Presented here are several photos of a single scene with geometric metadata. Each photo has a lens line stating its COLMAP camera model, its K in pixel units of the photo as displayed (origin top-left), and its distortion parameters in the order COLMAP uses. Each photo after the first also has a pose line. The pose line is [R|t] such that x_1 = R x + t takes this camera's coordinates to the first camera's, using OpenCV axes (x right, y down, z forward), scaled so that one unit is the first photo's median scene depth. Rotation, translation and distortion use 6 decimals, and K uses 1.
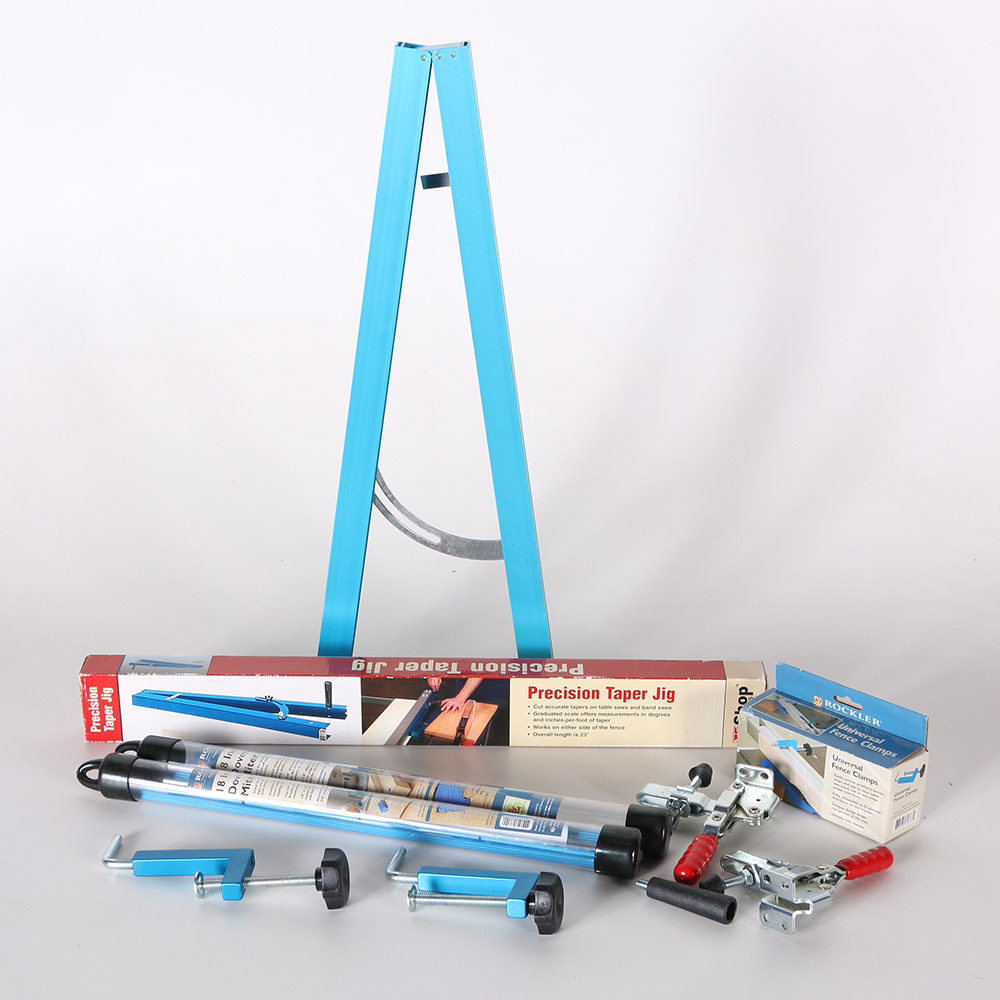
lens RADIAL K [[1719.9, 0, 500.0], [0, 1719.9, 500.0], [0, 0, 1]] dist [-0.020558, -0.040844]
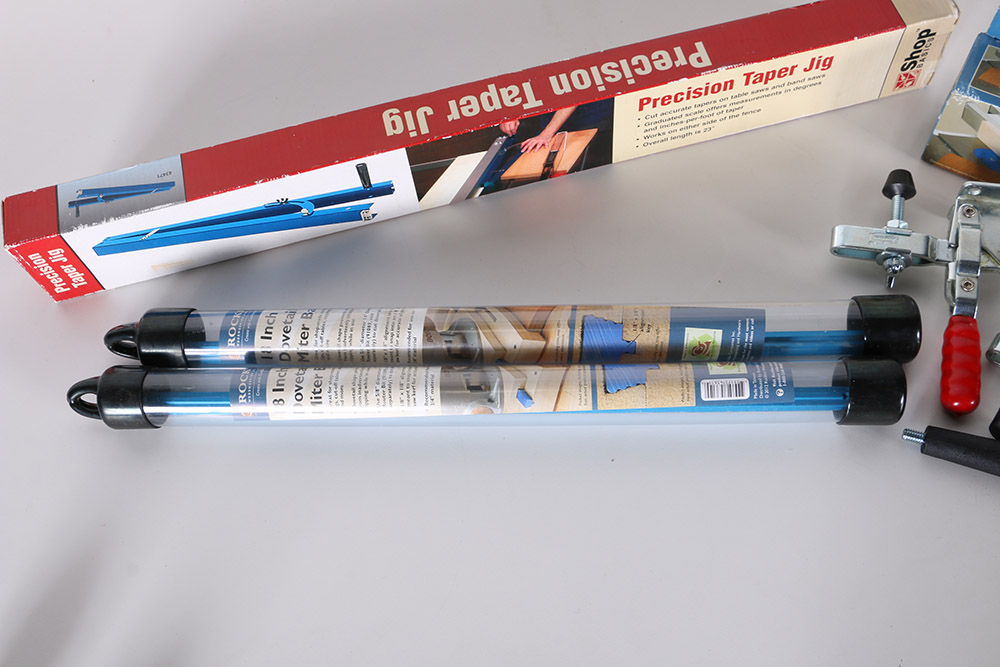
lens RADIAL K [[1034.9, 0, 500.0], [0, 1034.9, 333.5], [0, 0, 1]] dist [-0.136043, 0.260498]
pose [[0.967605, -0.249425, 0.039097, -0.078553], [0.166389, 0.746469, 0.644282, -0.099404], [-0.189884, -0.616905, 0.763788, 0.628990]]
